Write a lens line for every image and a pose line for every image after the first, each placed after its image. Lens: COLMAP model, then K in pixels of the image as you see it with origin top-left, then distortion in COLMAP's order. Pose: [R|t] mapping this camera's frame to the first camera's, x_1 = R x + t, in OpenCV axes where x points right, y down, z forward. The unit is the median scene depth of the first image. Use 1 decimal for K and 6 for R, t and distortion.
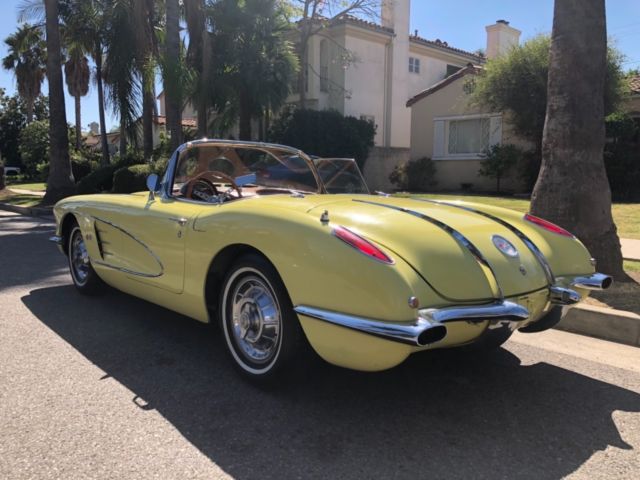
lens RADIAL K [[525.6, 0, 320.0], [0, 525.6, 240.0], [0, 0, 1]] dist [0.018922, -0.009454]
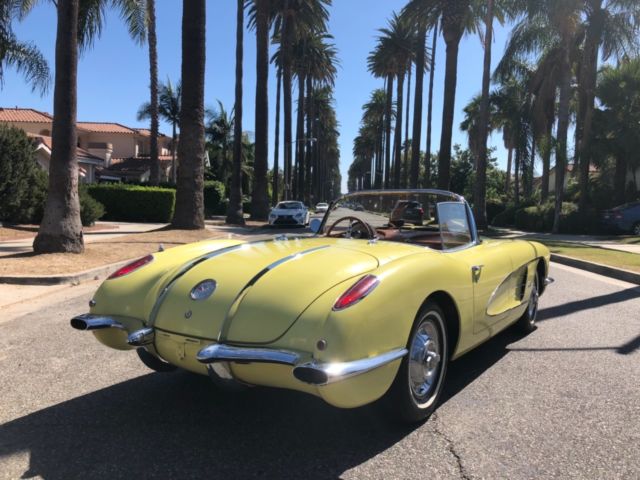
lens RADIAL K [[522.5, 0, 324.1], [0, 522.5, 237.9], [0, 0, 1]] dist [0.011673, 0.002899]
pose [[0.709852, 0.061249, -0.701682, 0.187217], [-0.111744, 0.993388, -0.026334, 0.029477], [0.695430, 0.097102, 0.712003, -0.283400]]
